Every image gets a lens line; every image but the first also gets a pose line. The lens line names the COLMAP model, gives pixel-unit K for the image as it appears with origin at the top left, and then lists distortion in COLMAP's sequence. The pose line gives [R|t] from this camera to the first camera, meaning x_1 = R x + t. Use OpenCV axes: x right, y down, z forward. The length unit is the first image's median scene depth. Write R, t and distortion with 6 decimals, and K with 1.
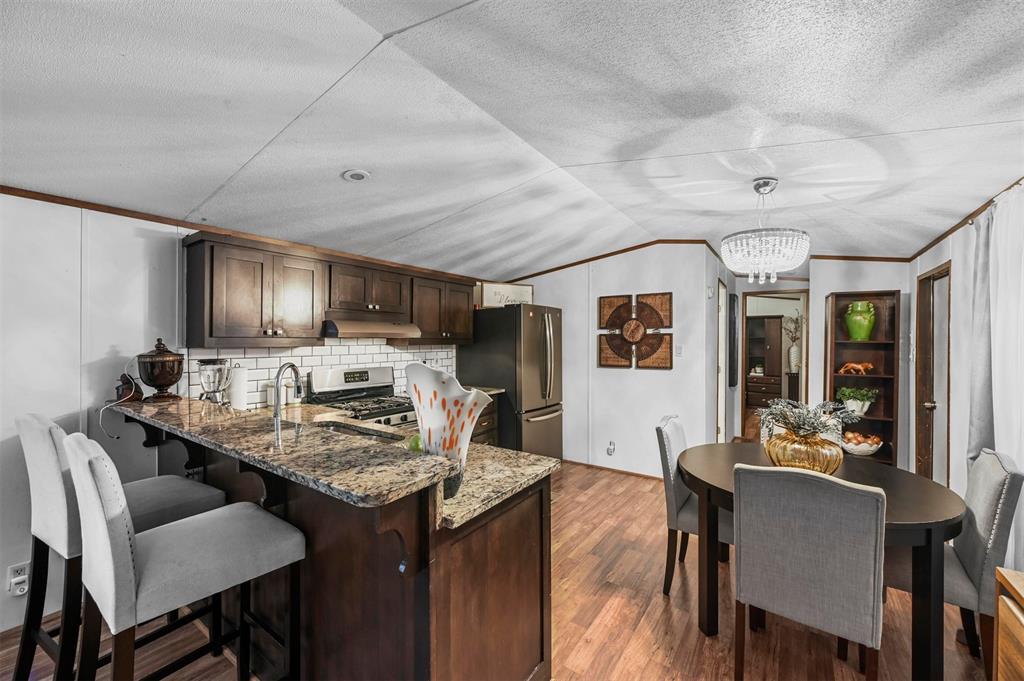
lens RADIAL K [[404.4, 0, 518.4], [0, 404.4, 338.8], [0, 0, 1]] dist [-0.003043, 0.000615]
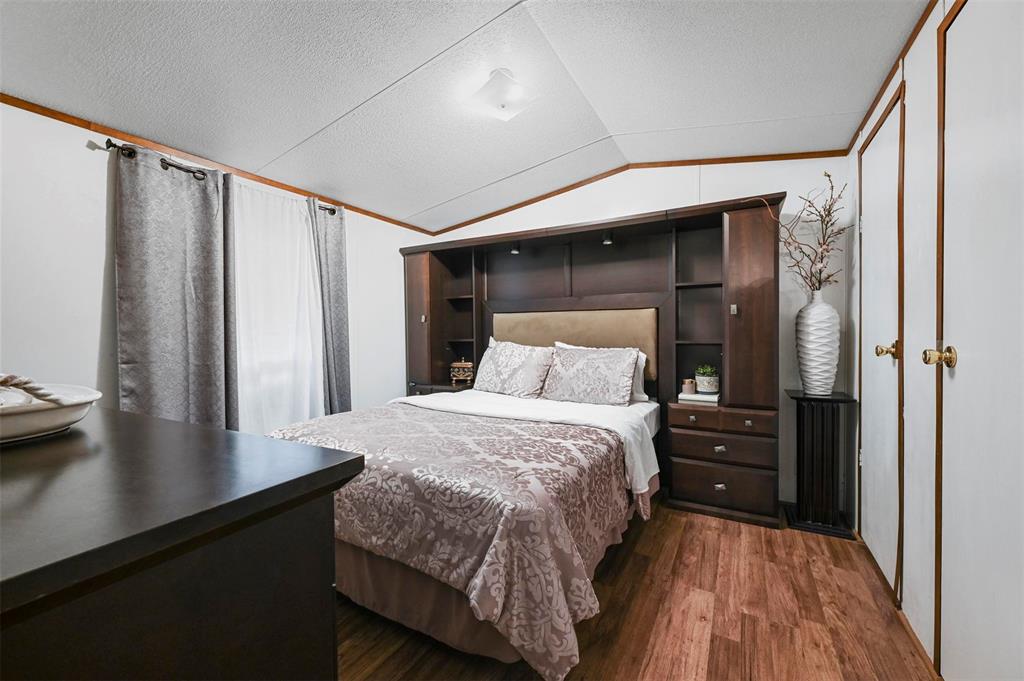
lens RADIAL K [[404.4, 0, 513.1], [0, 404.4, 339.6], [0, 0, 1]] dist [-0.003043, 0.000615]
pose [[0.994747, -0.018459, 0.100682, 0.416980], [0.017292, 0.999773, 0.012451, 0.035674], [-0.100889, -0.010645, 0.994841, 0.705070]]
